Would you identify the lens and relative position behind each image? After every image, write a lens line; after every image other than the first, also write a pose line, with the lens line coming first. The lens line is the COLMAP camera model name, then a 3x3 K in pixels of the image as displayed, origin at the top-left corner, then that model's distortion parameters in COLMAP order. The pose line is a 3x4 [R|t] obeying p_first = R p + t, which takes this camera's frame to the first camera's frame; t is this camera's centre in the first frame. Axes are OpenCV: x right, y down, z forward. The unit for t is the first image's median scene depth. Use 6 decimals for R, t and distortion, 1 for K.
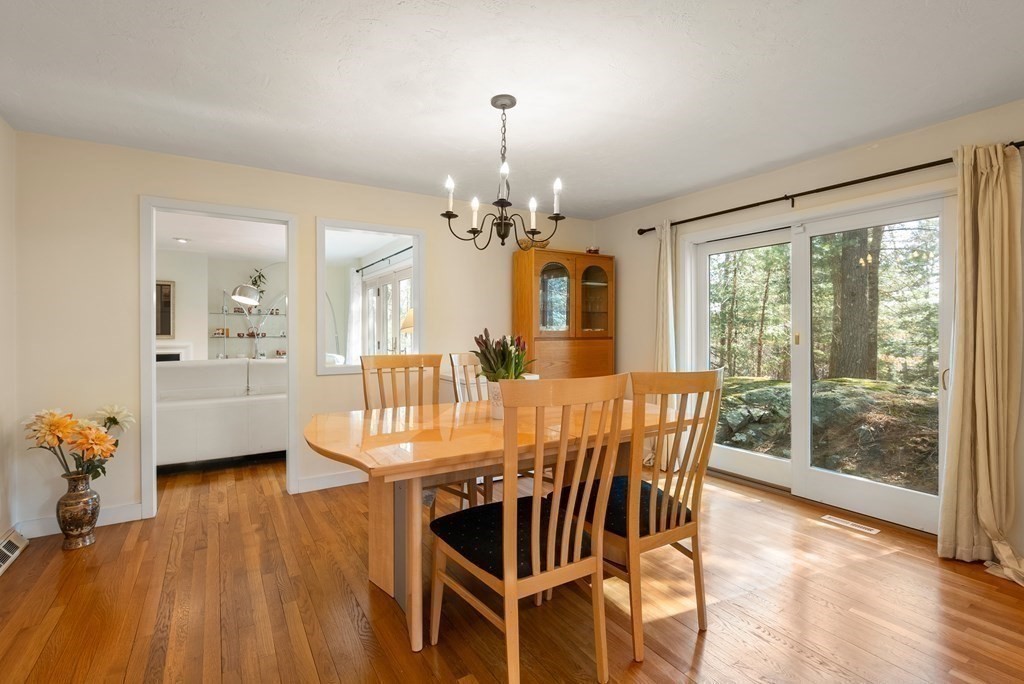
lens RADIAL K [[468.0, 0, 508.6], [0, 468.0, 337.2], [0, 0, 1]] dist [-0.004248, 0.002085]
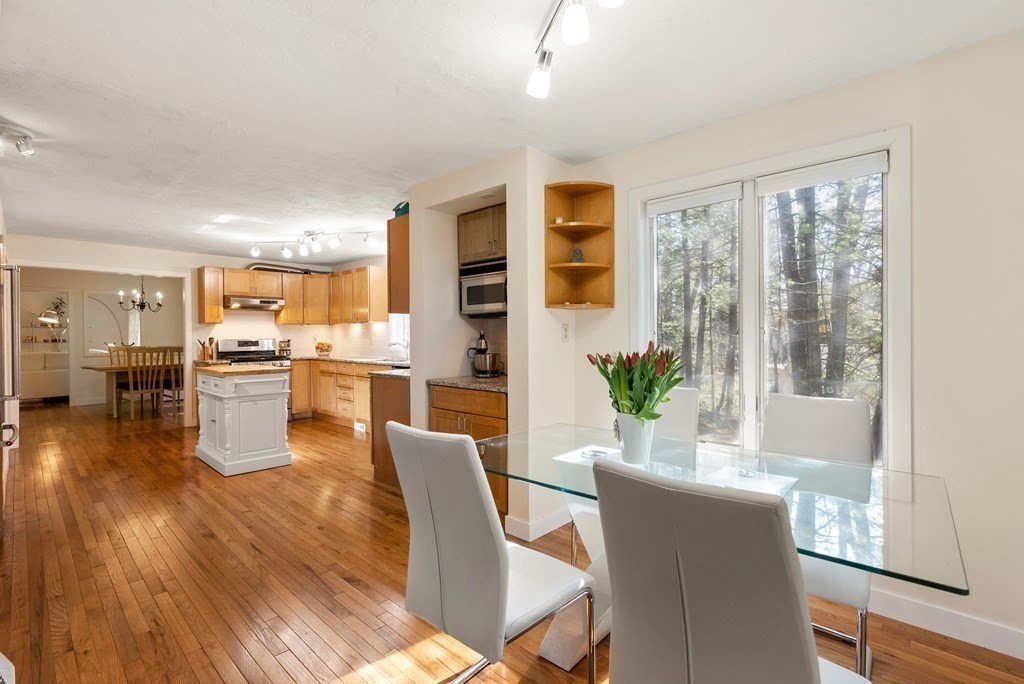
lens RADIAL K [[468.0, 0, 510.7], [0, 468.0, 338.8], [0, 0, 1]] dist [-0.004248, 0.002085]
pose [[0.967965, -0.005296, 0.251029, 0.584962], [0.006382, 0.999973, -0.003512, 0.004580], [-0.251004, 0.005002, 0.967973, -0.977461]]
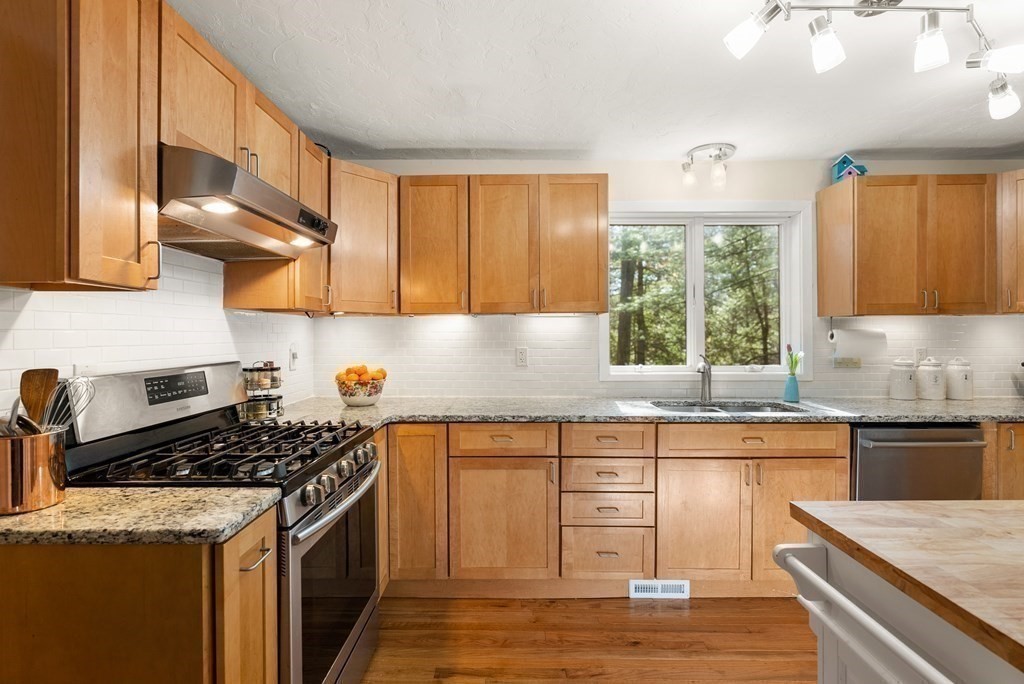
lens RADIAL K [[468.0, 0, 507.2], [0, 468.0, 338.3], [0, 0, 1]] dist [-0.004248, 0.002085]
pose [[0.533136, -0.003094, 0.846024, 0.179597], [0.010378, 0.999942, -0.002883, -0.014557], [-0.845966, 0.010317, 0.533137, -0.119774]]
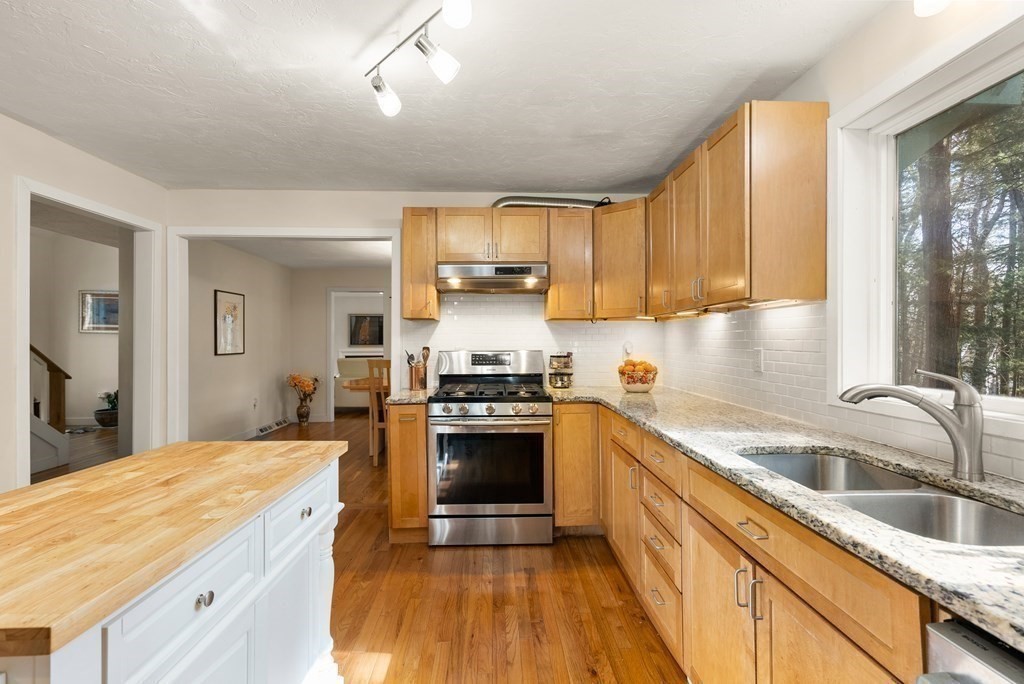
lens RADIAL K [[468.0, 0, 510.3], [0, 468.0, 339.6], [0, 0, 1]] dist [-0.004248, 0.002085]
pose [[0.867046, 0.002026, -0.498223, 0.559883], [-0.009072, 0.999890, -0.011722, -0.008086], [0.498145, 0.014683, 0.866970, -0.285021]]
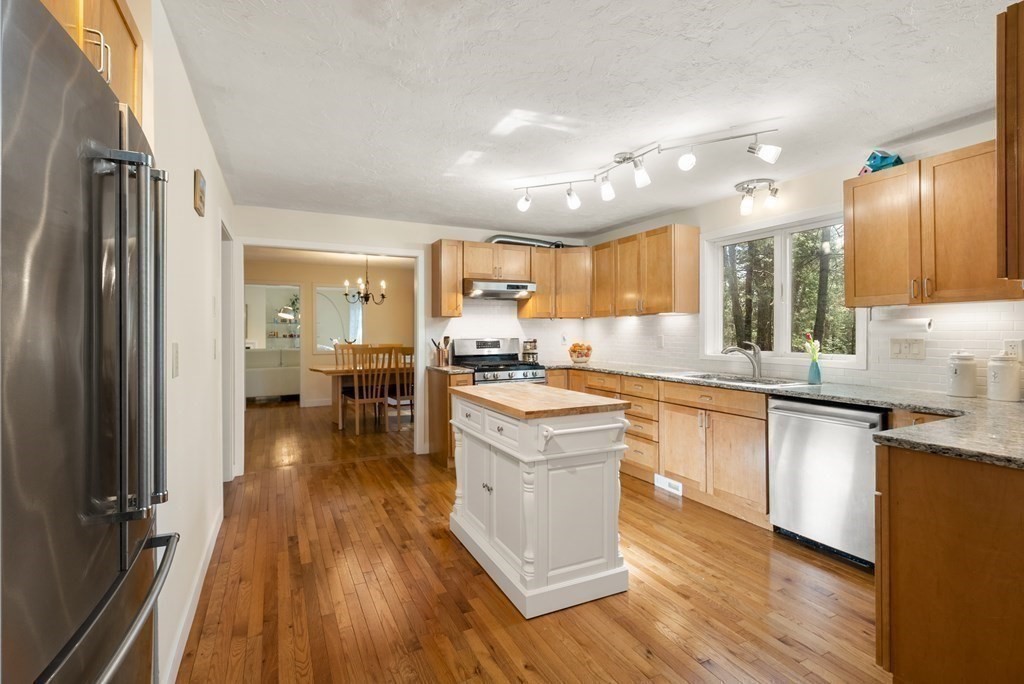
lens RADIAL K [[468.0, 0, 510.0], [0, 468.0, 334.7], [0, 0, 1]] dist [-0.004248, 0.002085]
pose [[0.995556, 0.001965, -0.094155, 0.394106], [-0.002312, 0.999991, -0.003577, -0.005305], [0.094147, 0.003778, 0.995551, -0.598234]]
